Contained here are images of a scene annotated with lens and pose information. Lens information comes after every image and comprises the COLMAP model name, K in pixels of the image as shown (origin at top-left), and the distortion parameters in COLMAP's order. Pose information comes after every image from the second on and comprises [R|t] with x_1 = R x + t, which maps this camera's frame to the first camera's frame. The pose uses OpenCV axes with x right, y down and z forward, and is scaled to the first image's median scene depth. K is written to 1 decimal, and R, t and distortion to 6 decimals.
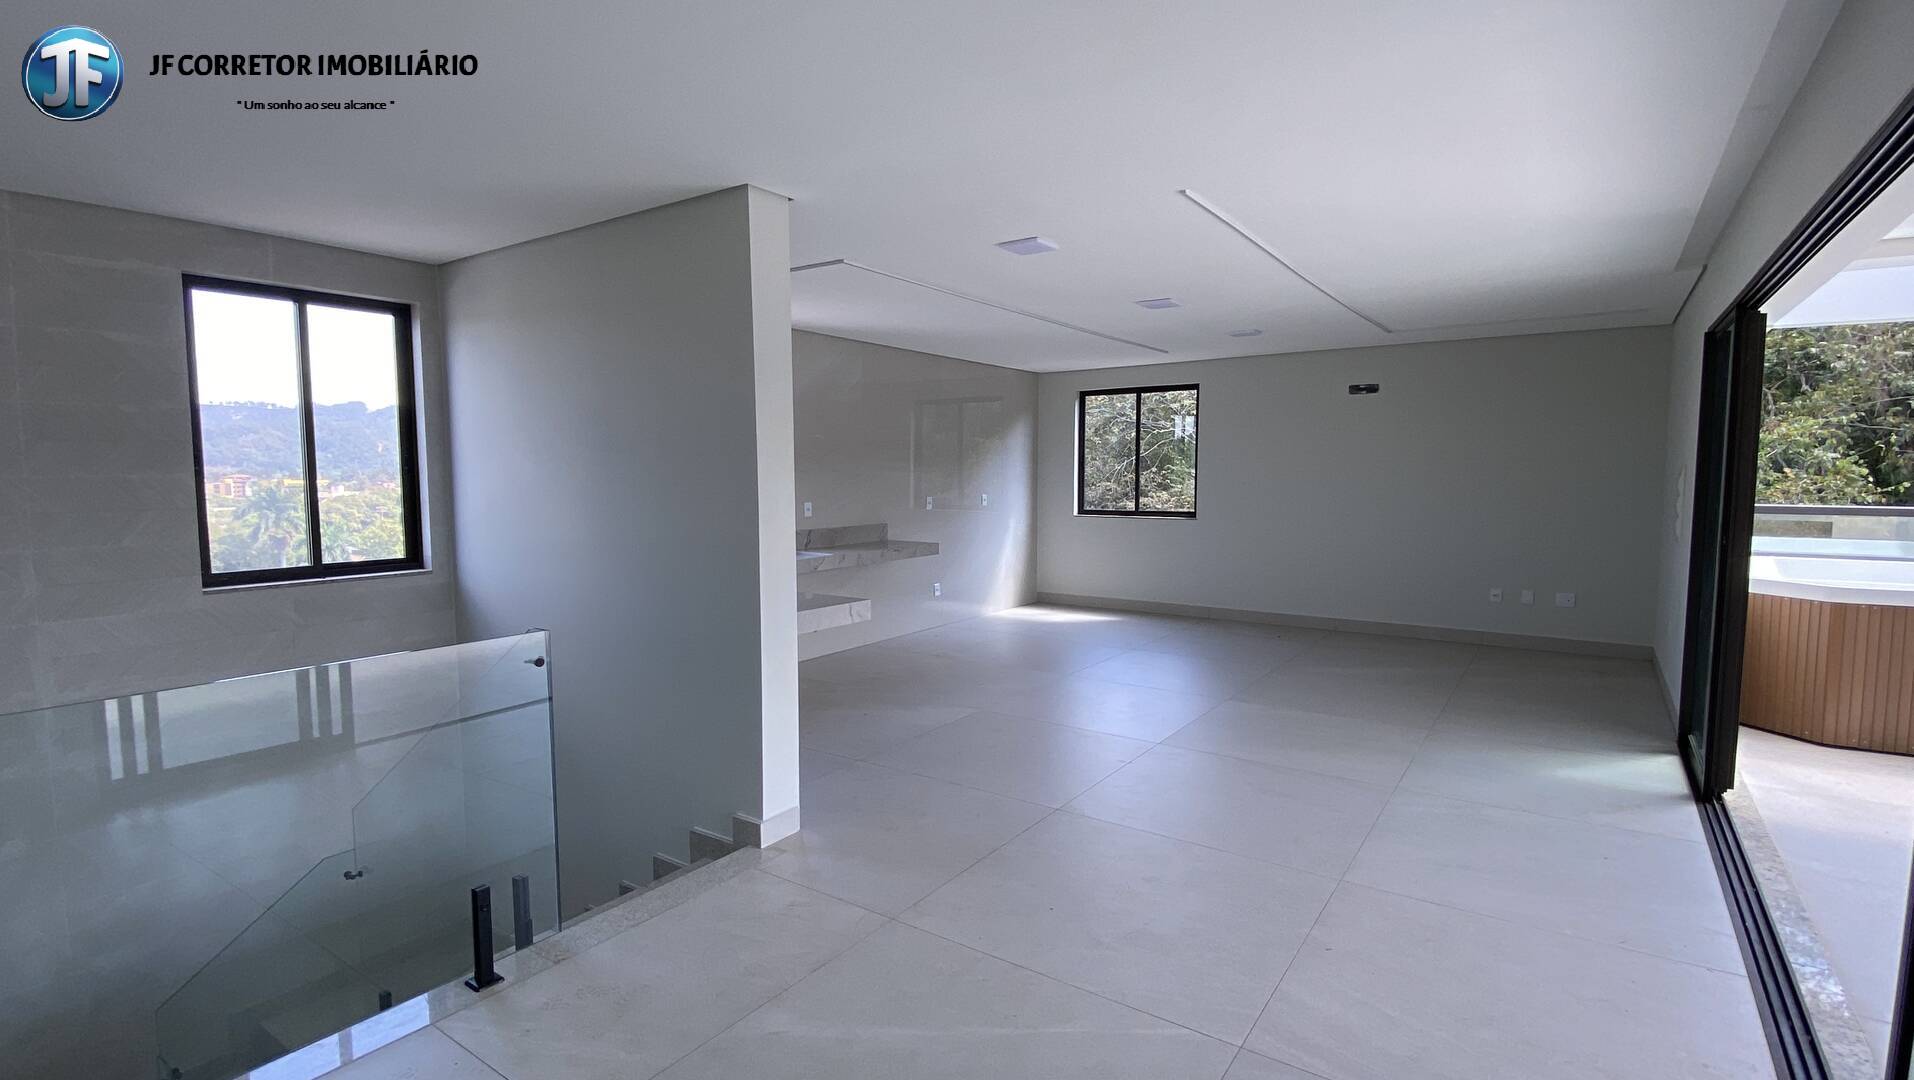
lens RADIAL K [[886.9, 0, 969.5], [0, 886.9, 531.0], [0, 0, 1]] dist [0.056944, -0.000160]
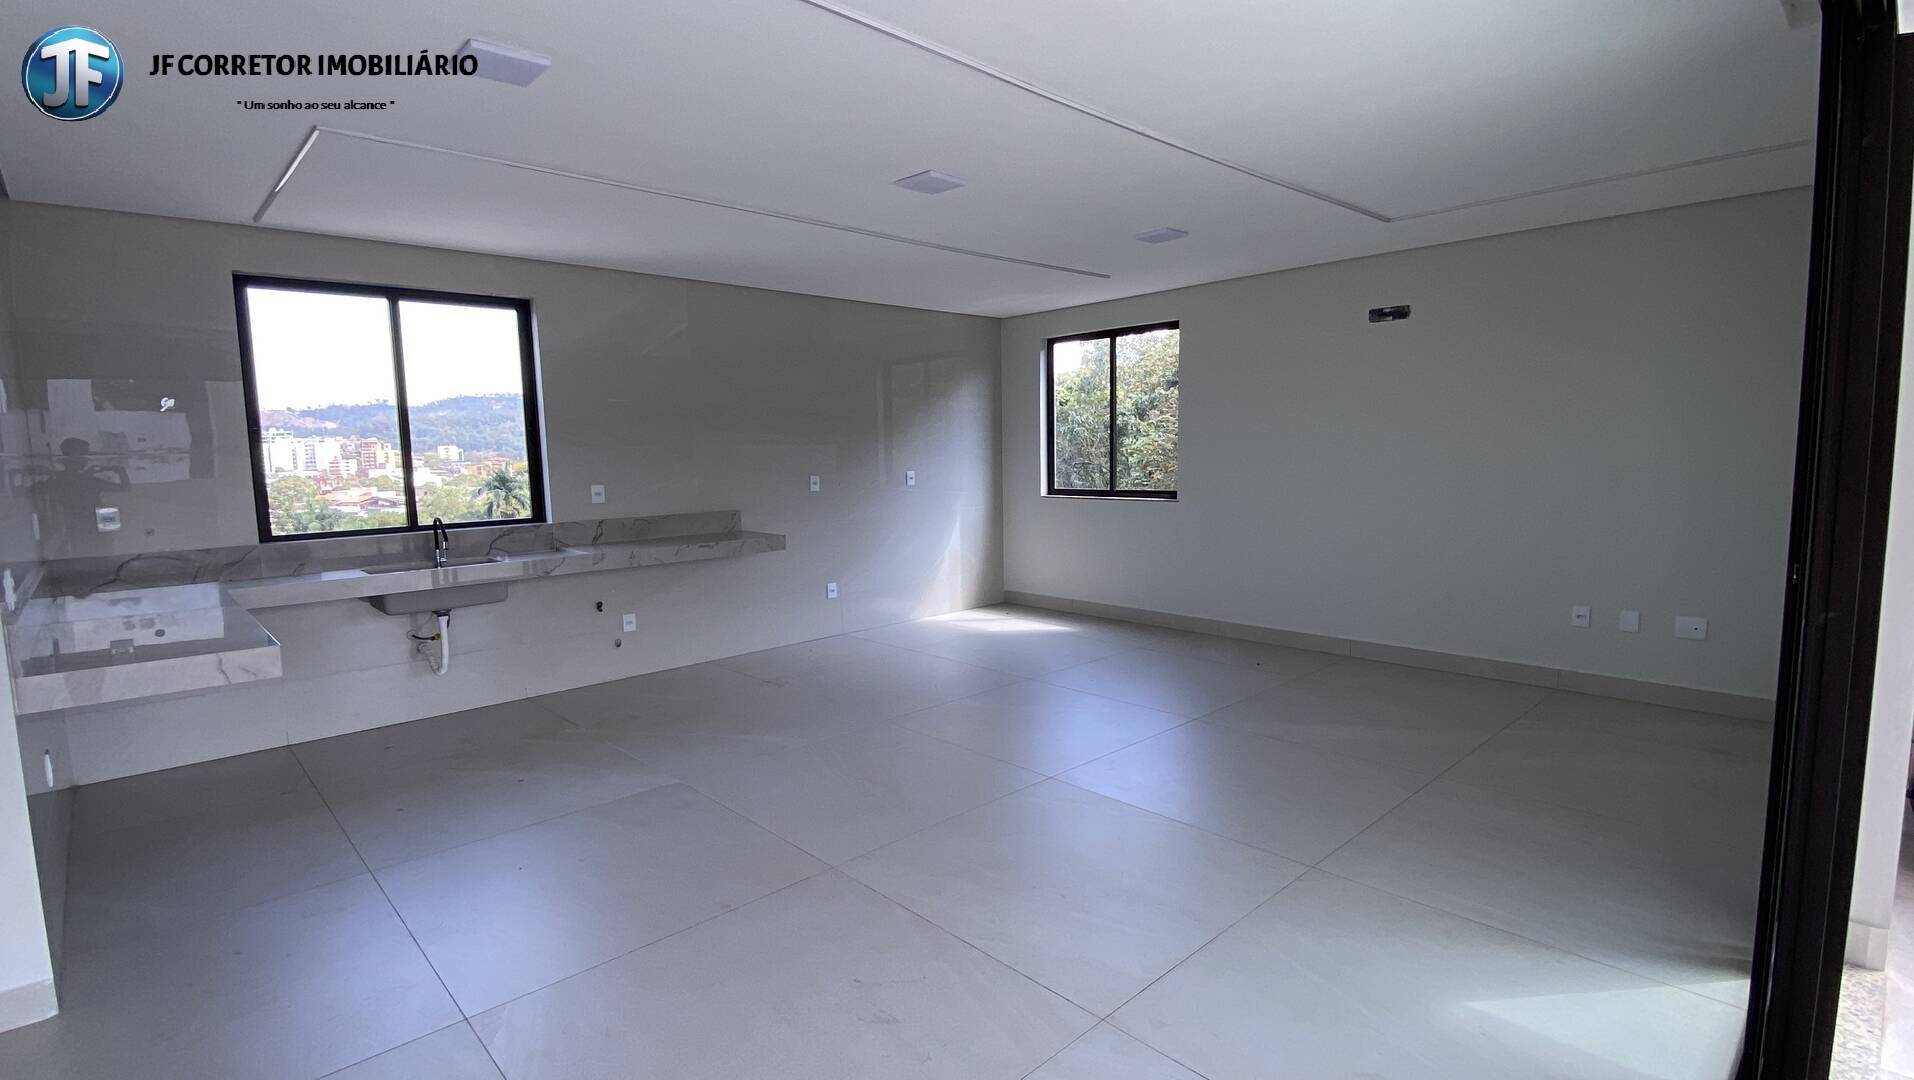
lens RADIAL K [[880.6, 0, 946.3], [0, 880.6, 539.0], [0, 0, 1]] dist [-0.000084, -0.000042]
pose [[0.974722, 0.005508, -0.223352, 0.221434], [0.003253, 0.999240, 0.038836, -0.010099], [0.223396, -0.038581, 0.973964, 0.217774]]
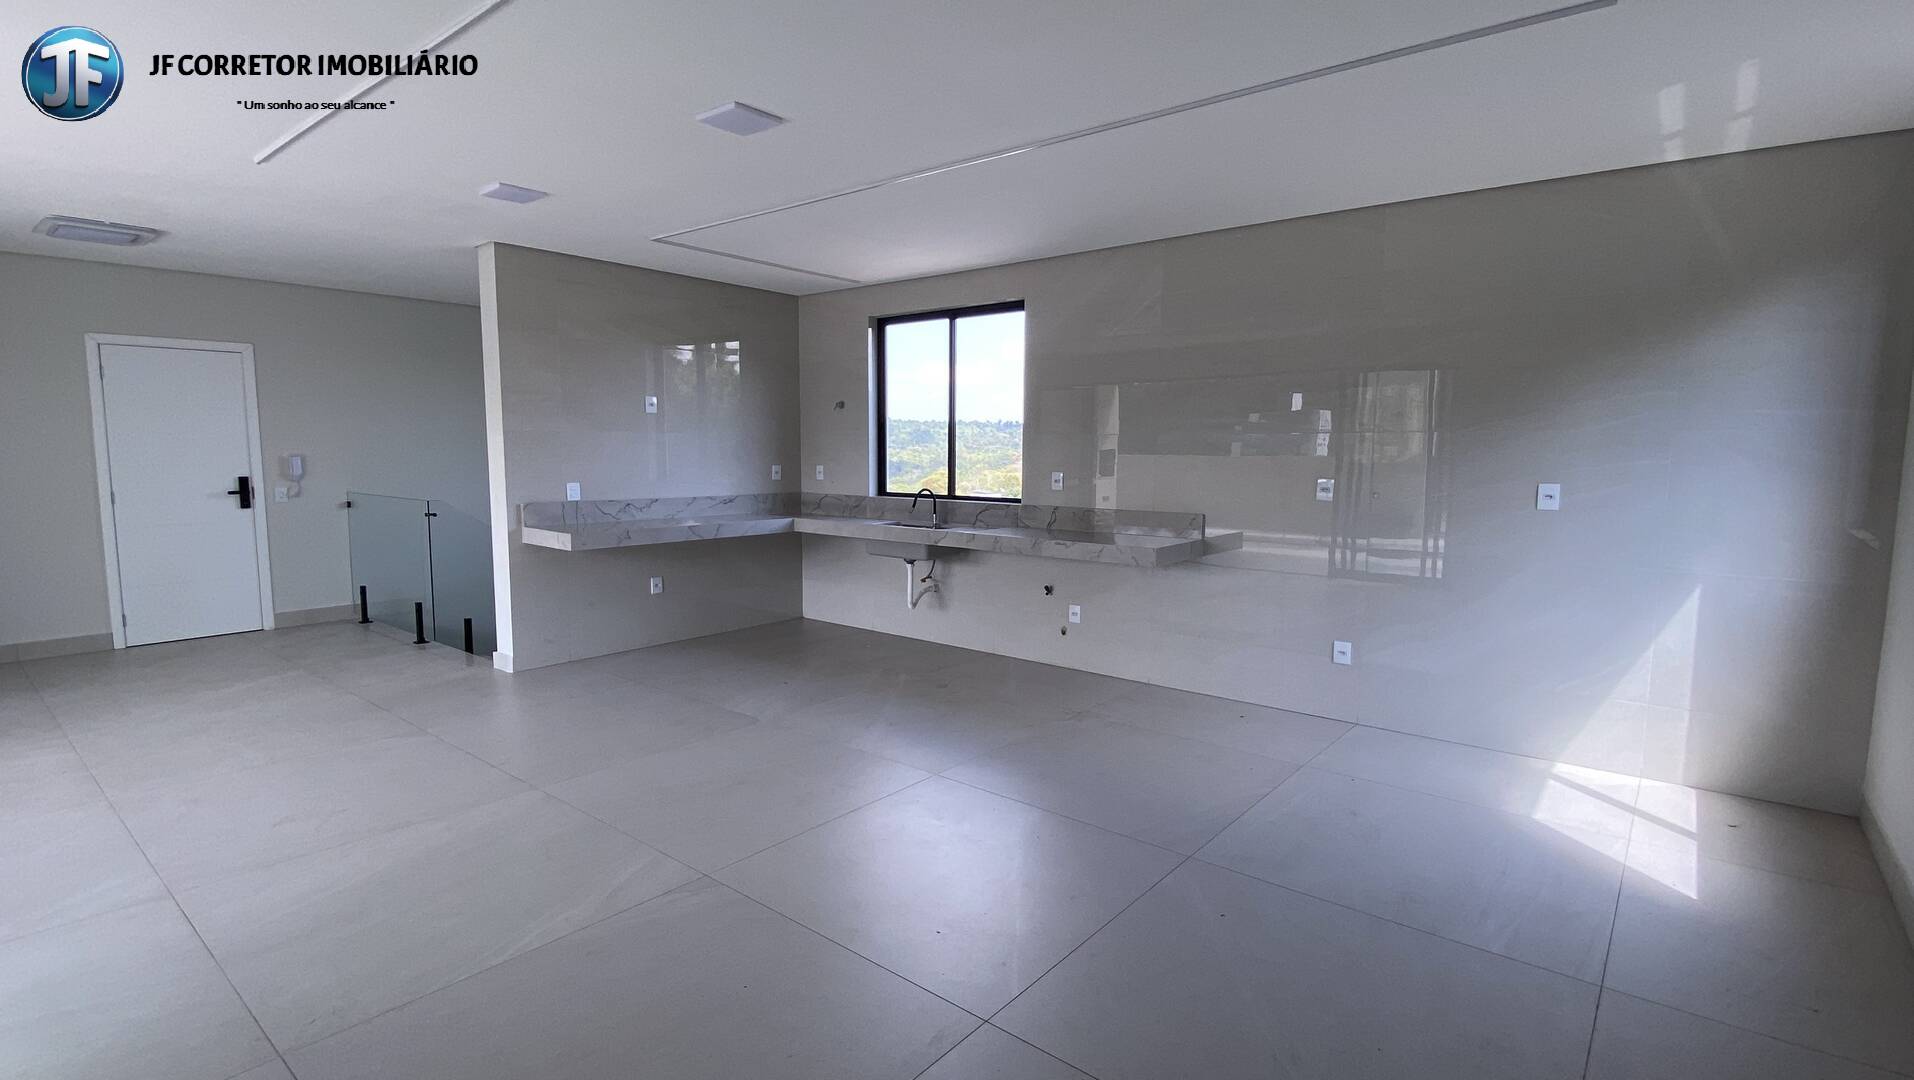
lens RADIAL K [[880.6, 0, 946.3], [0, 880.6, 539.0], [0, 0, 1]] dist [-0.000084, -0.000042]
pose [[-0.125239, 0.105087, -0.986545, 0.463116], [-0.068191, 0.991111, 0.114230, -0.041555], [0.989780, 0.081579, -0.116960, 0.733549]]
